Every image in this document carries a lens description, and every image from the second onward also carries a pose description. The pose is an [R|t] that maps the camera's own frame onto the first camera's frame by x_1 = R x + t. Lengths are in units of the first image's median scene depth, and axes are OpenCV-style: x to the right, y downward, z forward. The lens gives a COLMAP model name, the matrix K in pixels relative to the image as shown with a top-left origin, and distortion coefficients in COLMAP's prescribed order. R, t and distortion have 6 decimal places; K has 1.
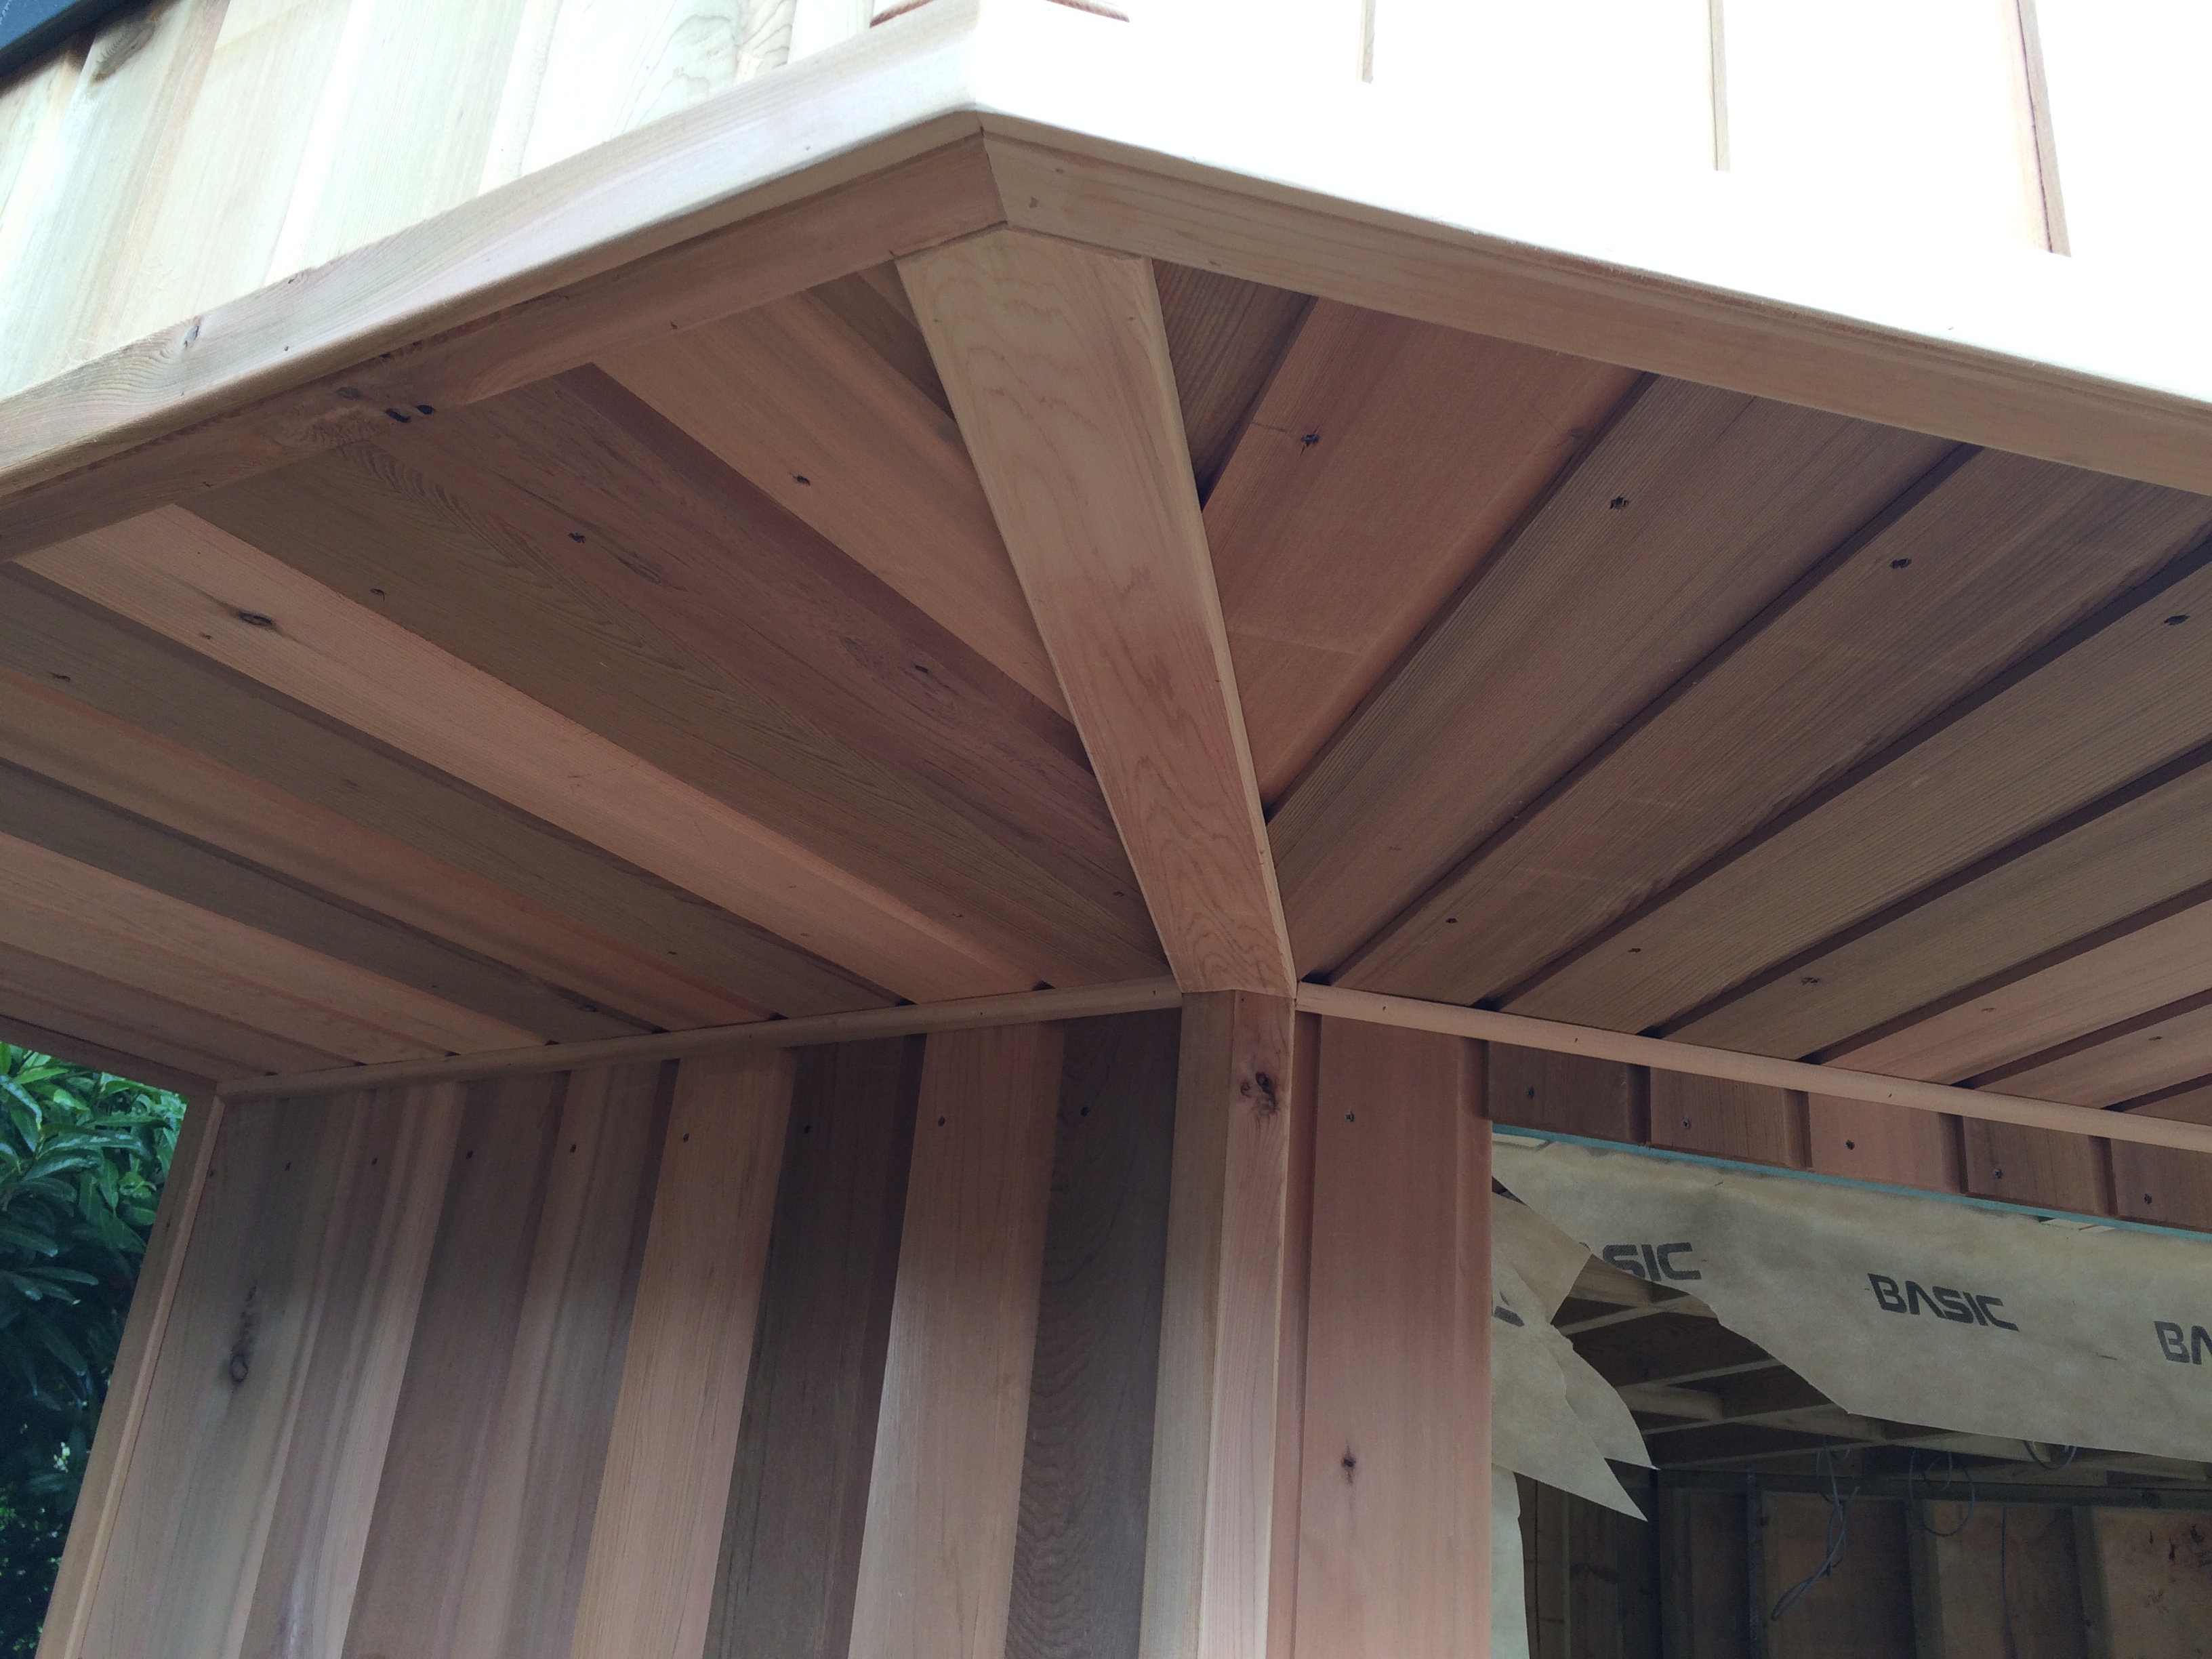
lens RADIAL K [[1885.4, 0, 1106.0], [0, 1885.4, 829.5], [0, 0, 1]] dist [0.081225, -0.108410]
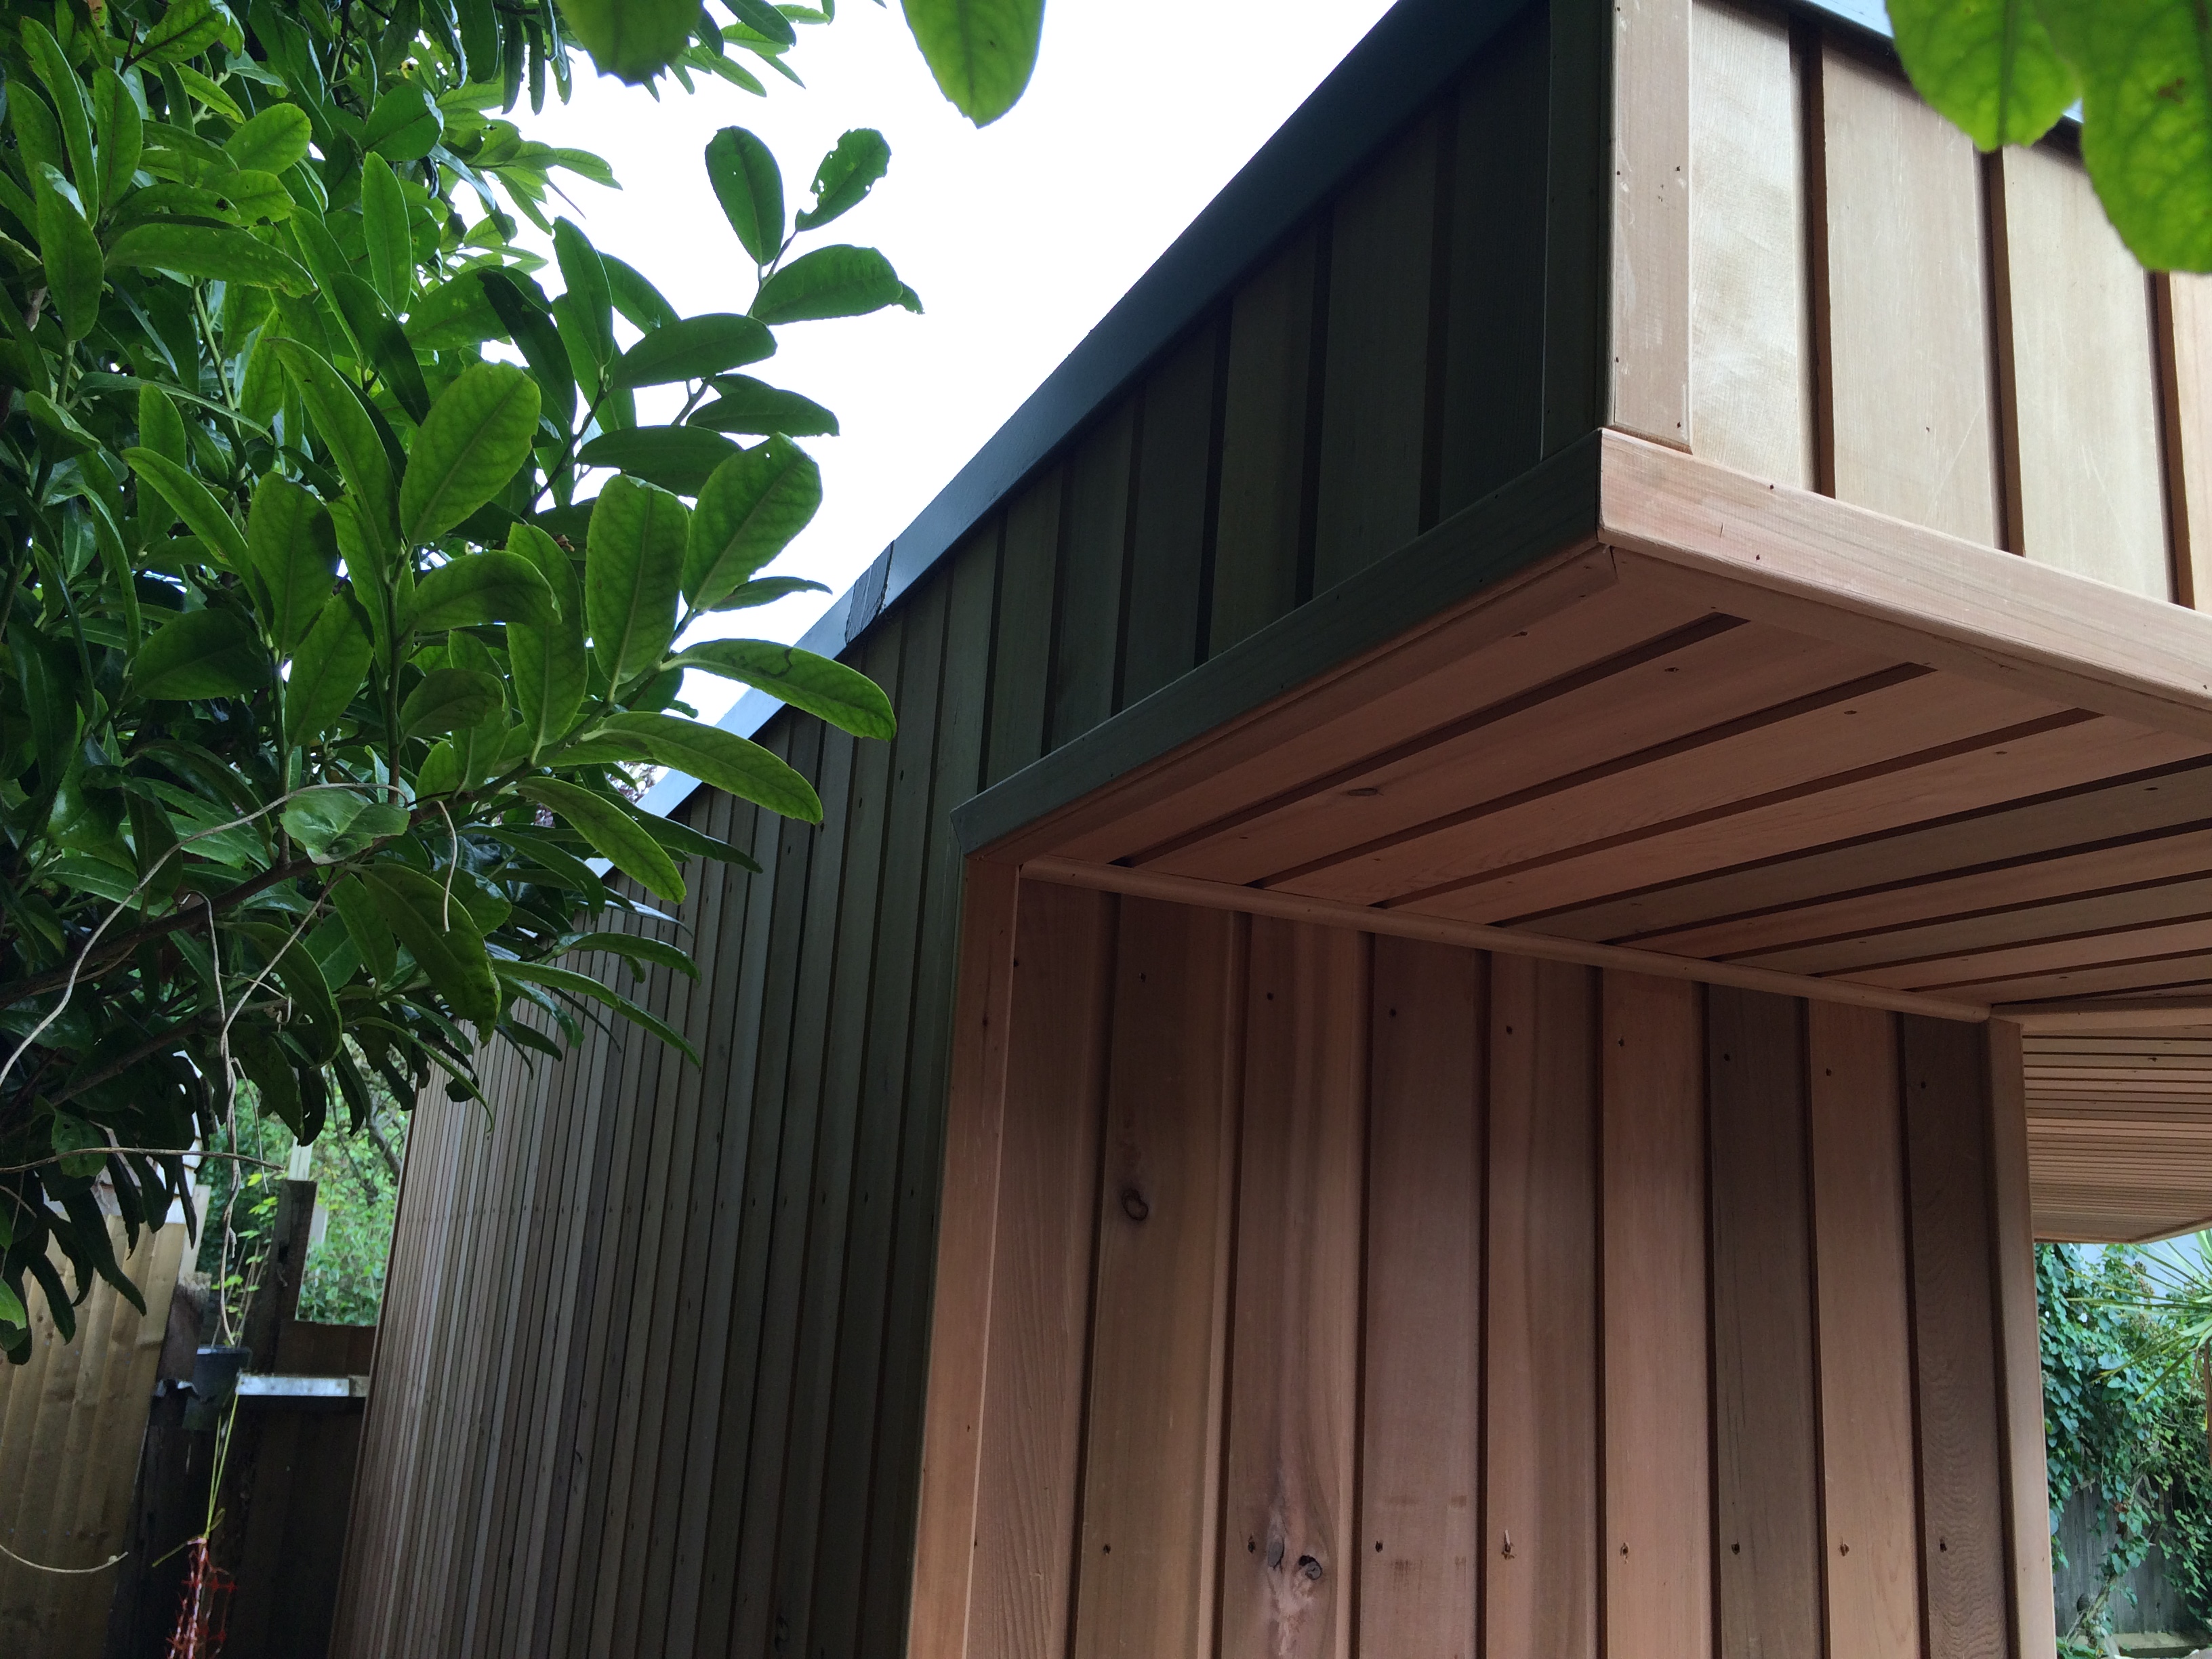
lens RADIAL K [[1943.6, 0, 1111.3], [0, 1943.6, 822.8], [0, 0, 1]] dist [0.088977, -0.120658]
pose [[0.559737, 0.147178, 0.815496, -1.459072], [-0.327749, 0.943178, 0.054737, 0.077797], [-0.761101, -0.297916, 0.576169, 0.628767]]
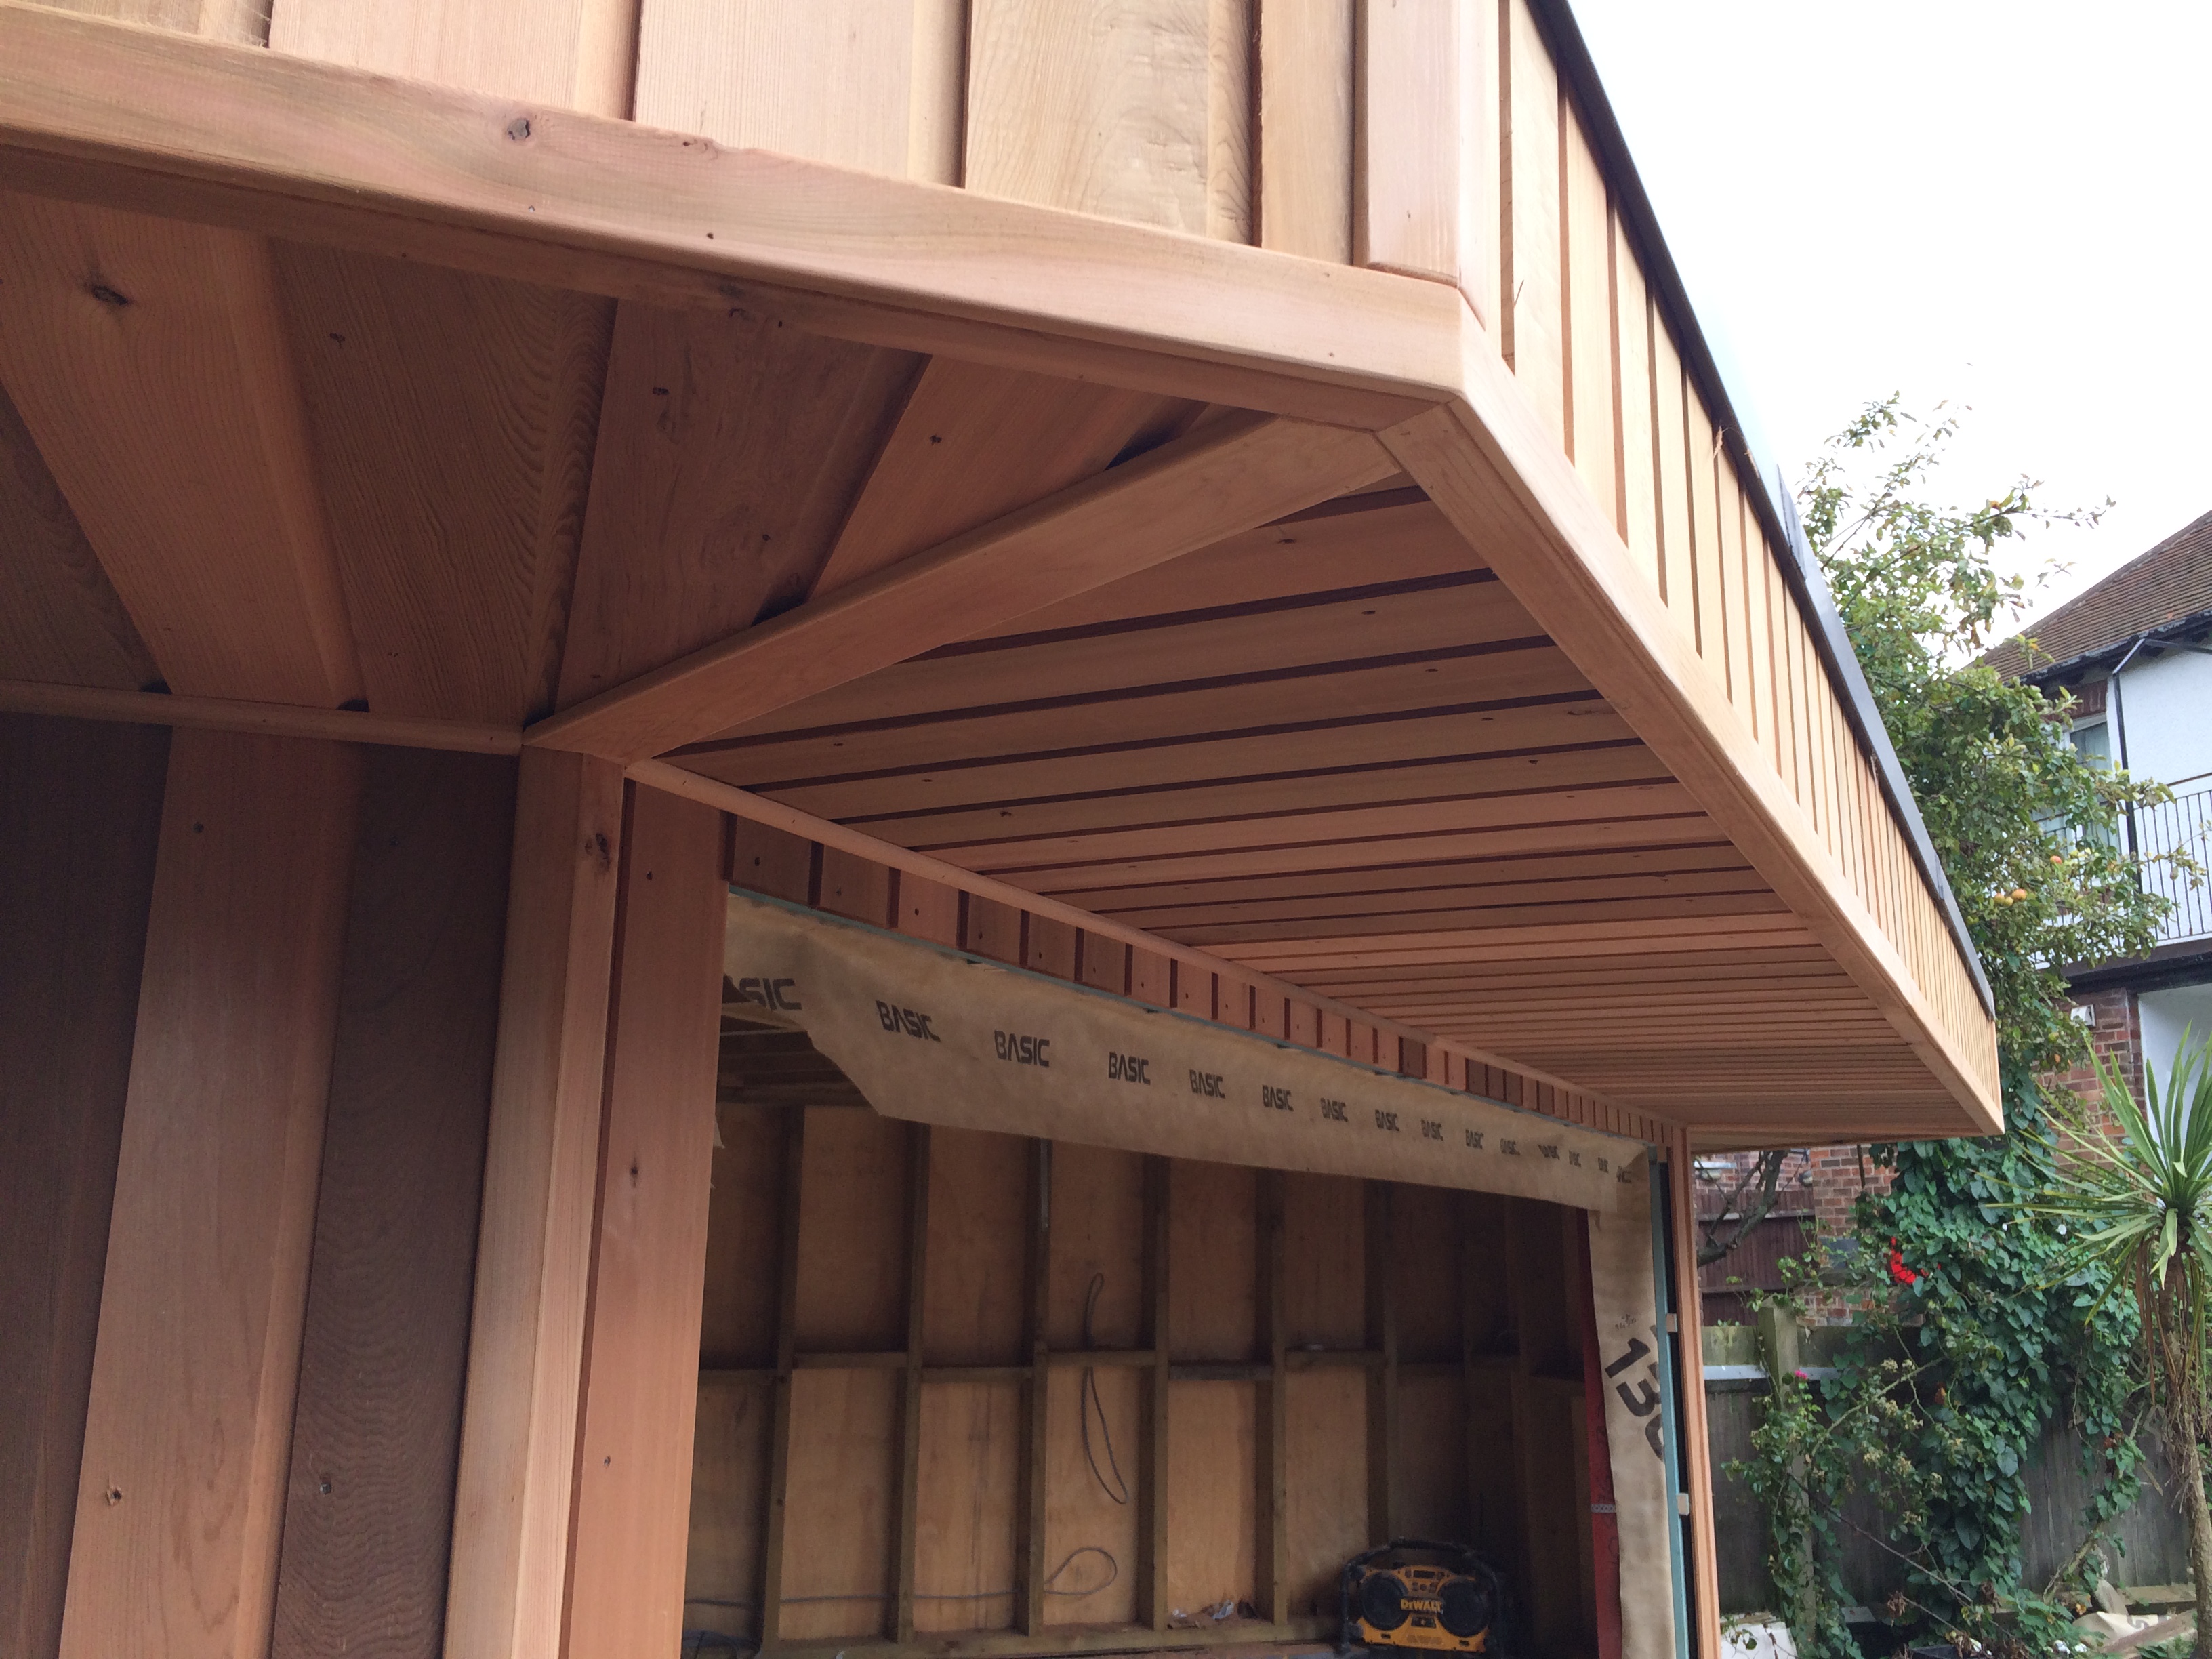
lens RADIAL K [[1943.6, 0, 1111.3], [0, 1943.6, 822.8], [0, 0, 1]] dist [0.088977, -0.120658]
pose [[0.657923, 0.096733, 0.746847, -0.499547], [-0.252250, 0.962735, 0.097520, -0.053854], [-0.709582, -0.252553, 0.657807, 0.046429]]
